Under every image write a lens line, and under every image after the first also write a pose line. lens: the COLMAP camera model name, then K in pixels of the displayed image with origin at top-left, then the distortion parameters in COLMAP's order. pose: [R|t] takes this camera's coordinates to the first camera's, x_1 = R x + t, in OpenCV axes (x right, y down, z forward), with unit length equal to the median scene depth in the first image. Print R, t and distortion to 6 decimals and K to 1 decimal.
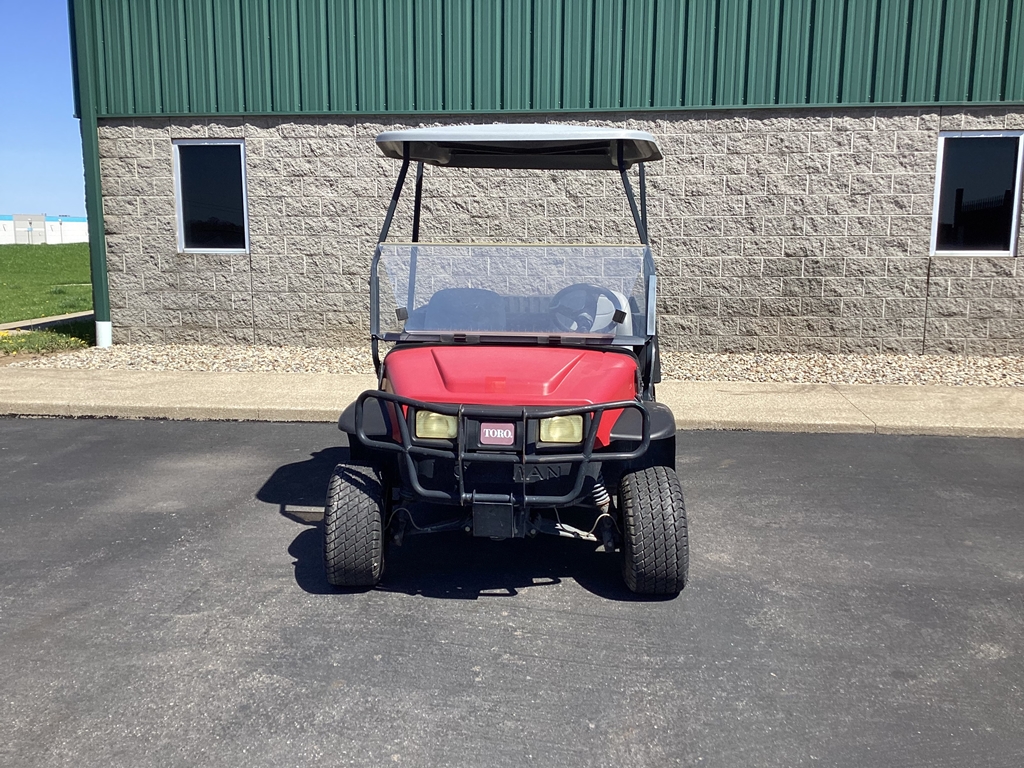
lens RADIAL K [[914.2, 0, 514.7], [0, 914.2, 382.7], [0, 0, 1]] dist [0.138426, -0.266657]
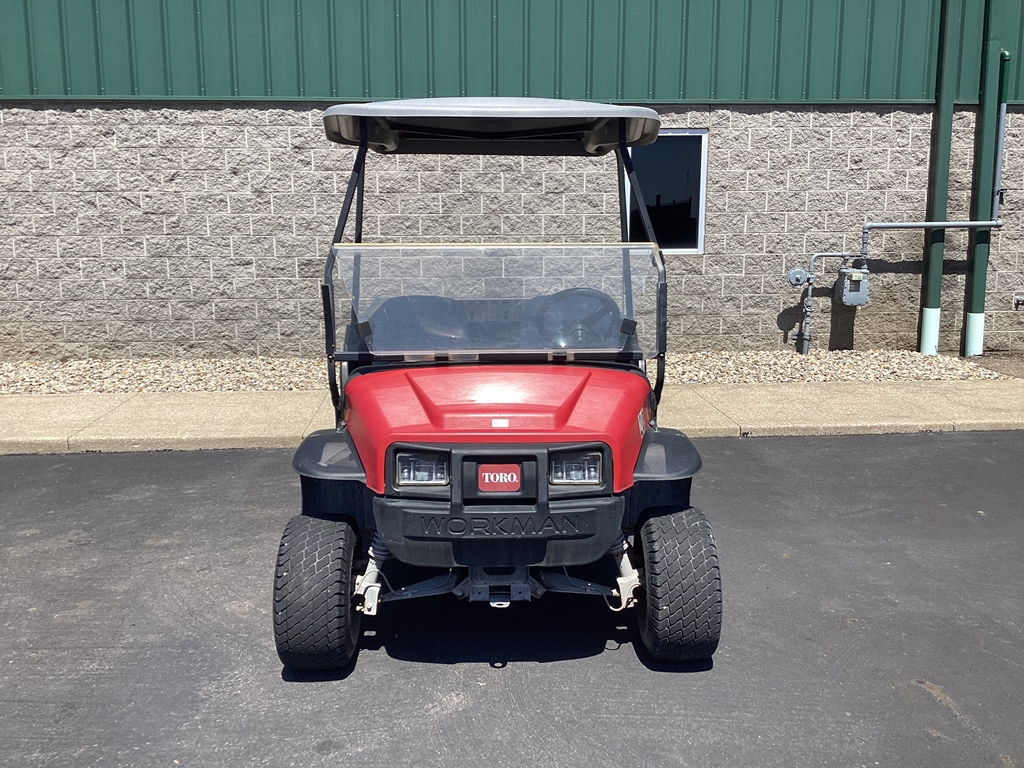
lens RADIAL K [[923.9, 0, 513.7], [0, 923.9, 386.6], [0, 0, 1]] dist [0.110606, -0.206229]
pose [[0.984124, -0.035710, 0.173853, 0.149164], [0.034125, 0.999344, 0.012098, -0.010099], [-0.174171, -0.005973, 0.984697, 0.033589]]
